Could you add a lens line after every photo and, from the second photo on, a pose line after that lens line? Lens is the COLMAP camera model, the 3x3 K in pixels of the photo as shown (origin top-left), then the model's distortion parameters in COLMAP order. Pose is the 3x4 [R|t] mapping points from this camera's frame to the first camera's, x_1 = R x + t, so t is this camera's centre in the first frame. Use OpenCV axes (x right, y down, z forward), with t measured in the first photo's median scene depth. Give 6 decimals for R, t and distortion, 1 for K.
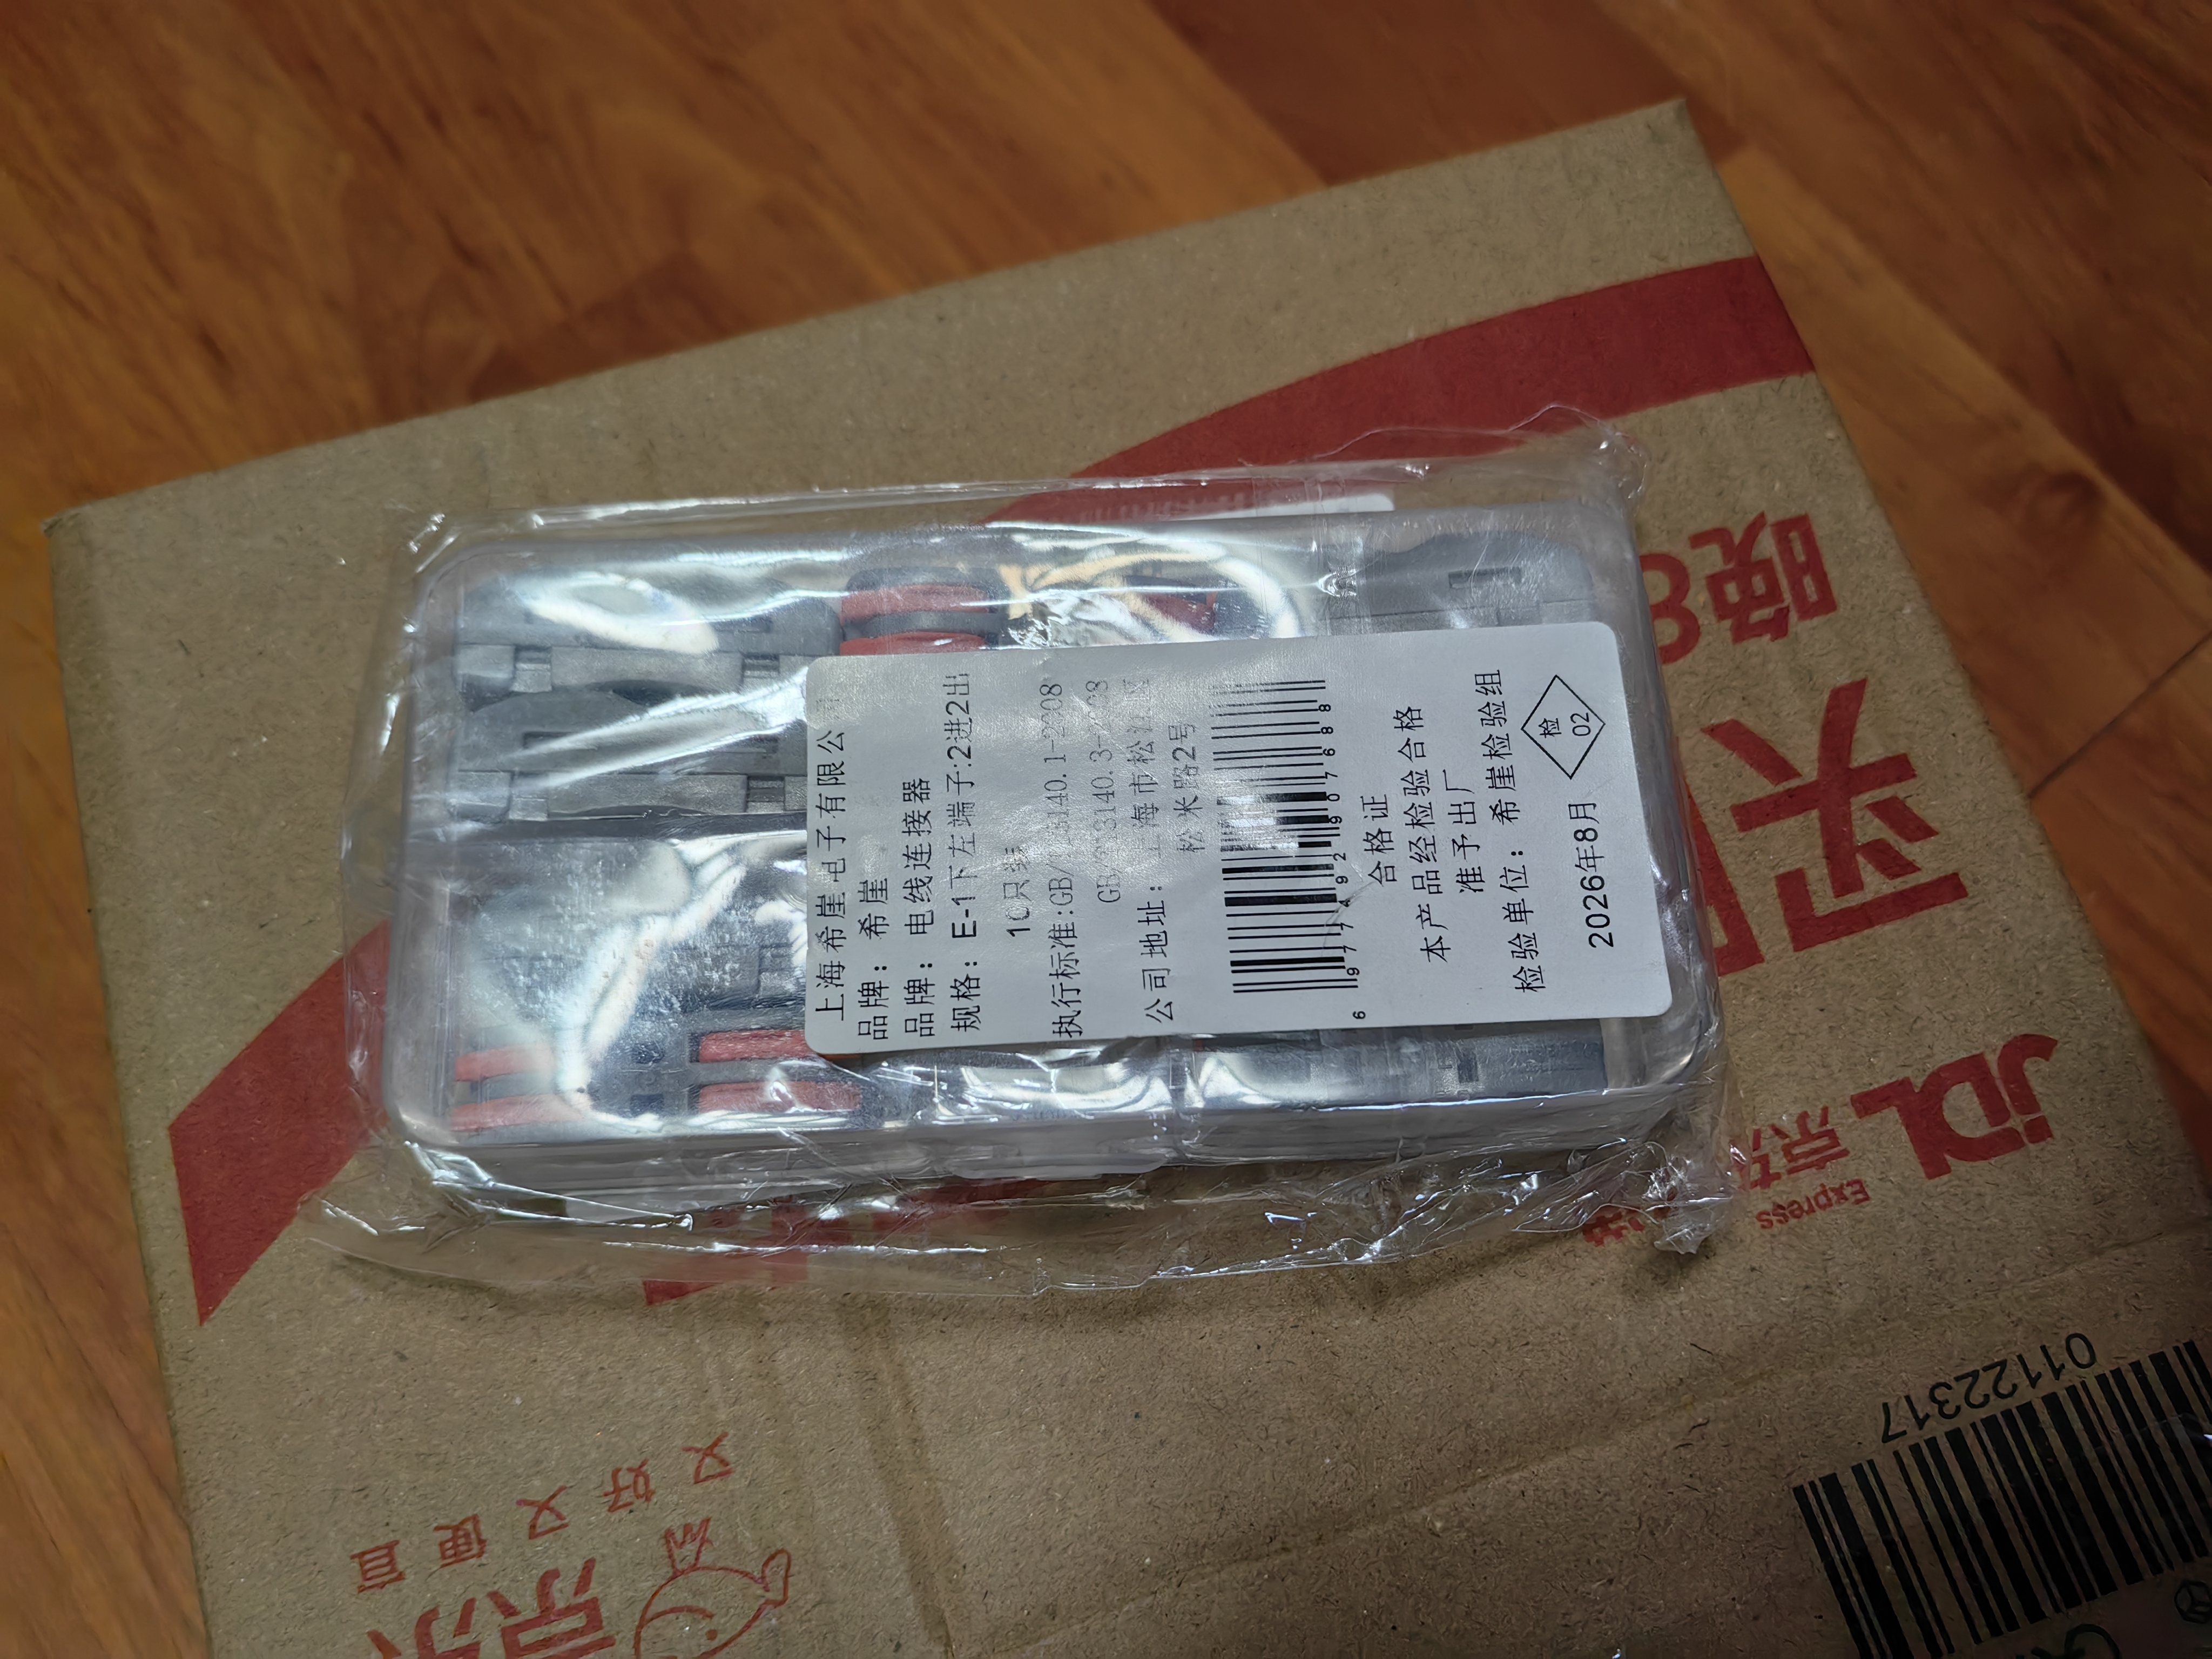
lens RADIAL K [[1907.5, 0, 1105.3], [0, 1907.5, 863.4], [0, 0, 1]] dist [0.001271, -0.032634]
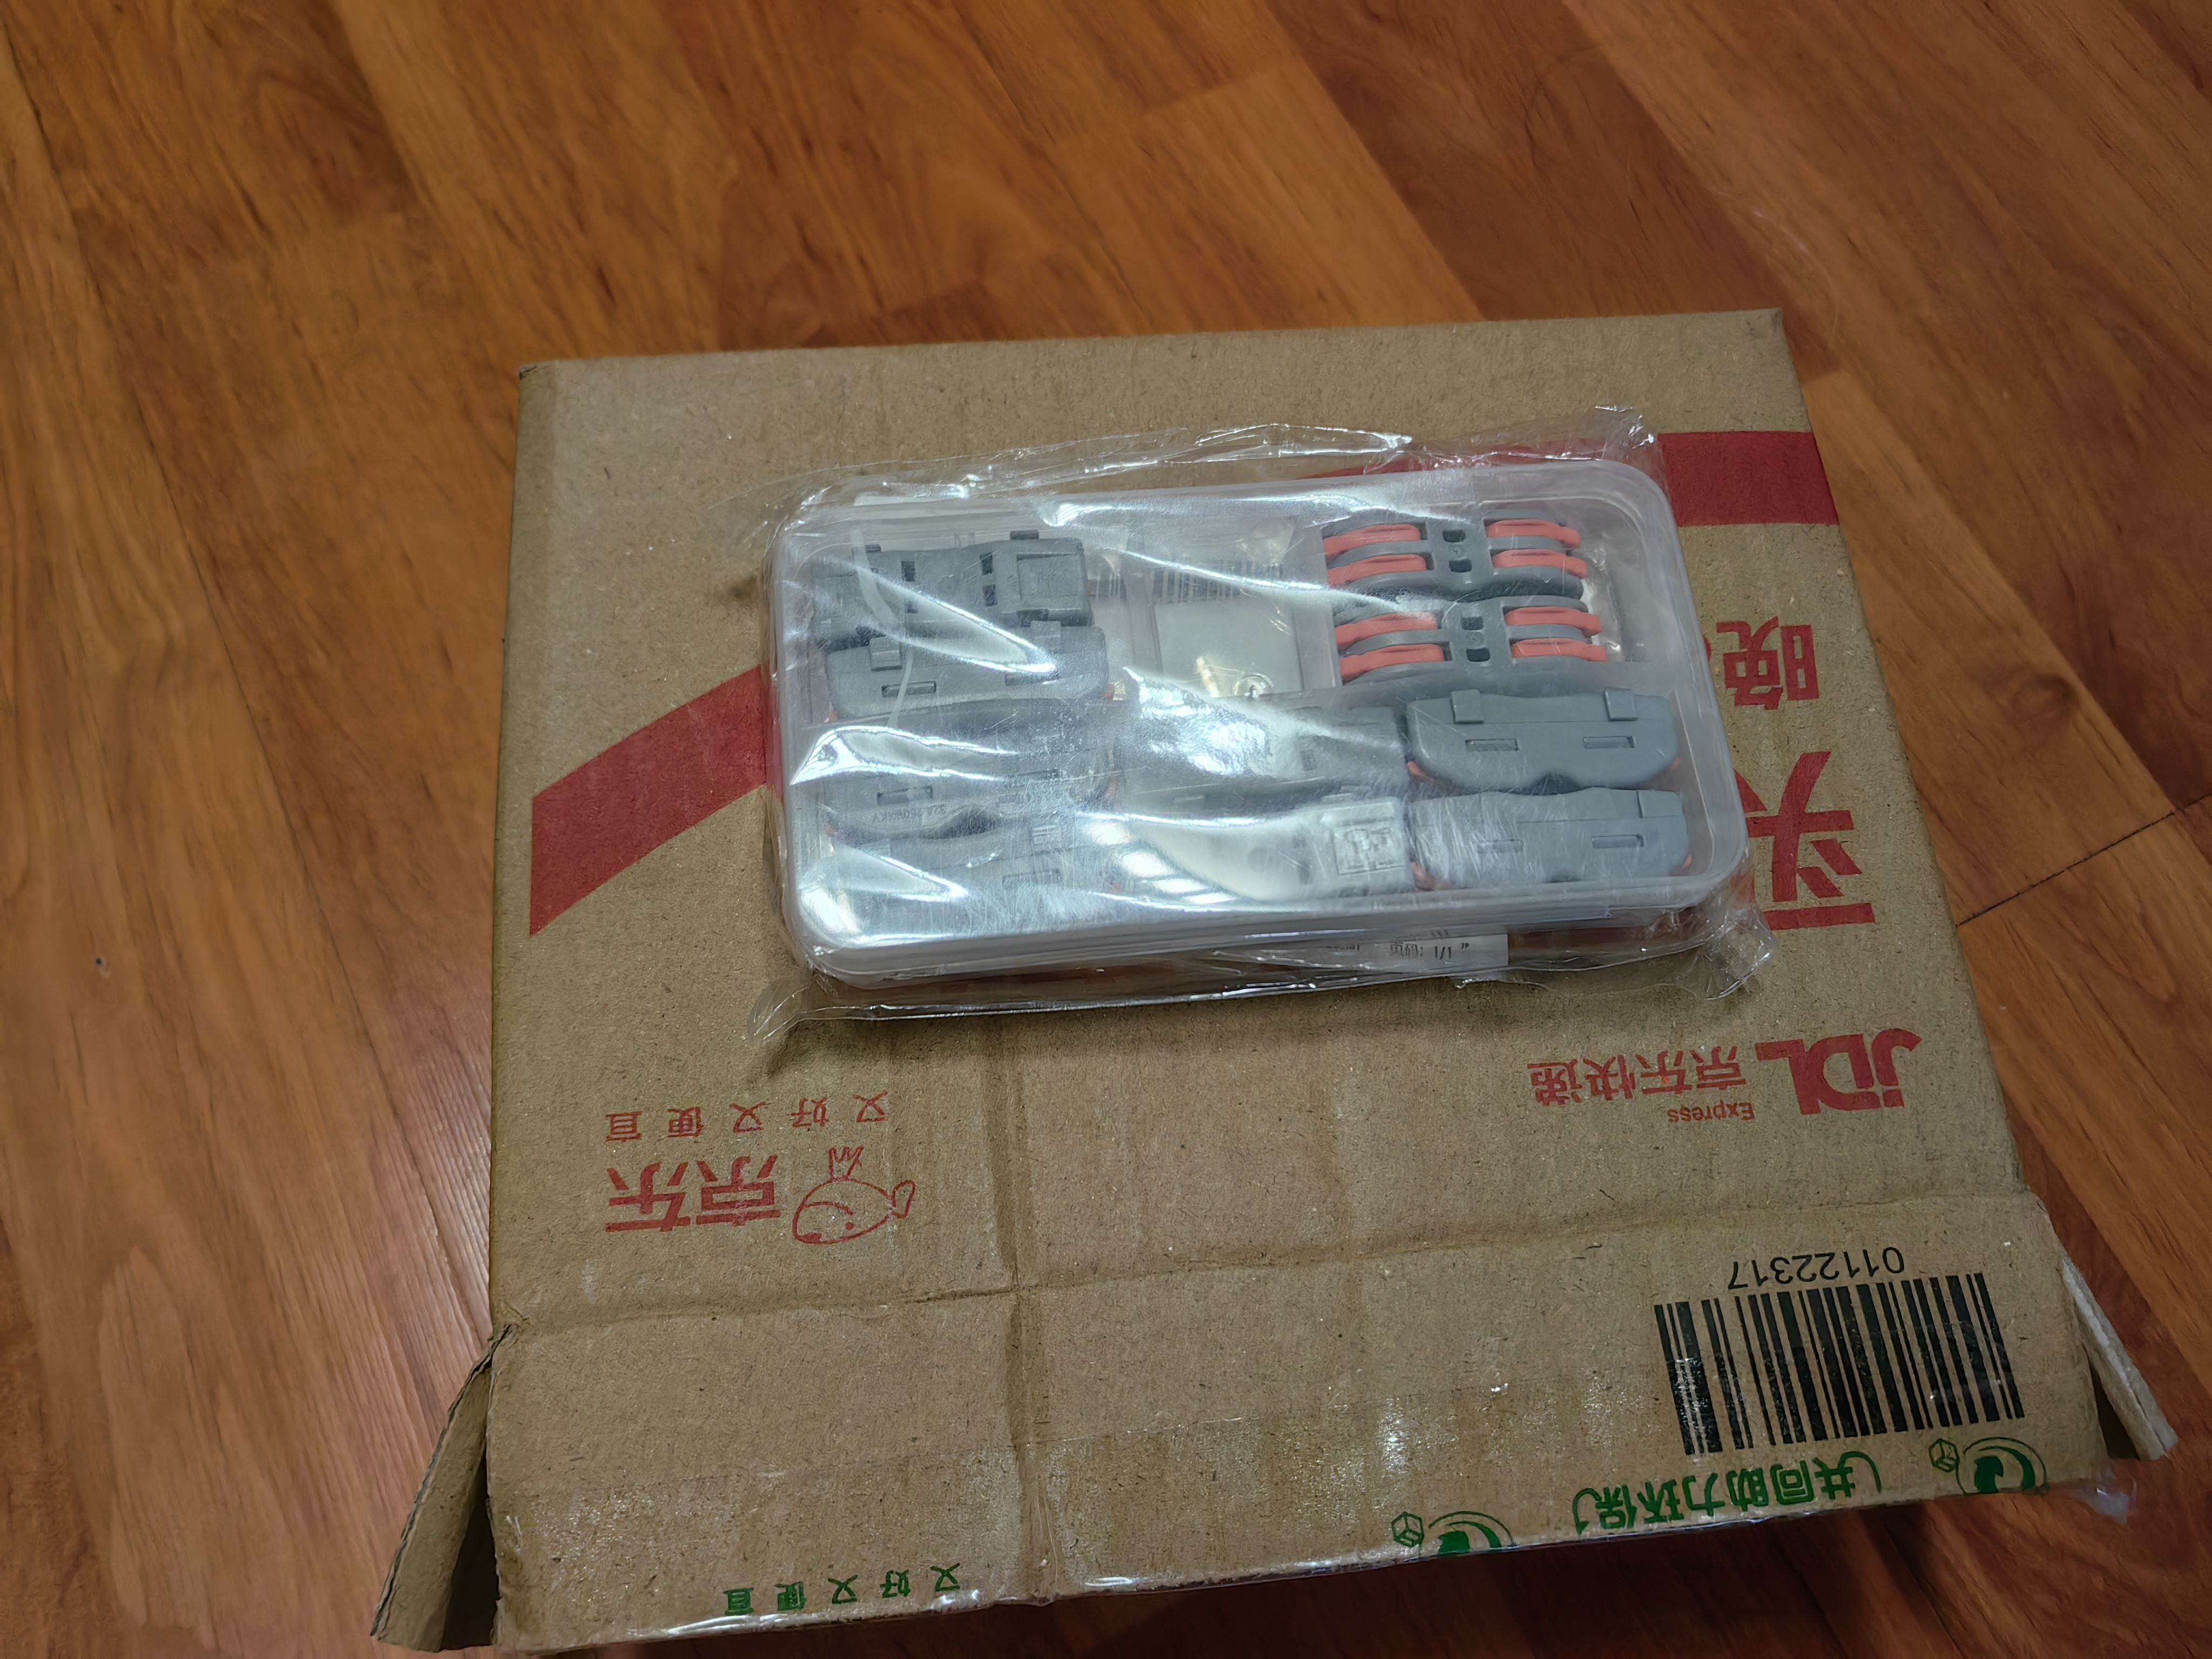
lens RADIAL K [[1901.7, 0, 1053.4], [0, 1901.7, 827.1], [0, 0, 1]] dist [0.005852, 0.012850]
pose [[0.976152, 0.209803, -0.055766, -0.041475], [-0.213663, 0.973963, -0.075797, 0.173627], [0.038412, 0.085904, 0.995563, -0.335796]]
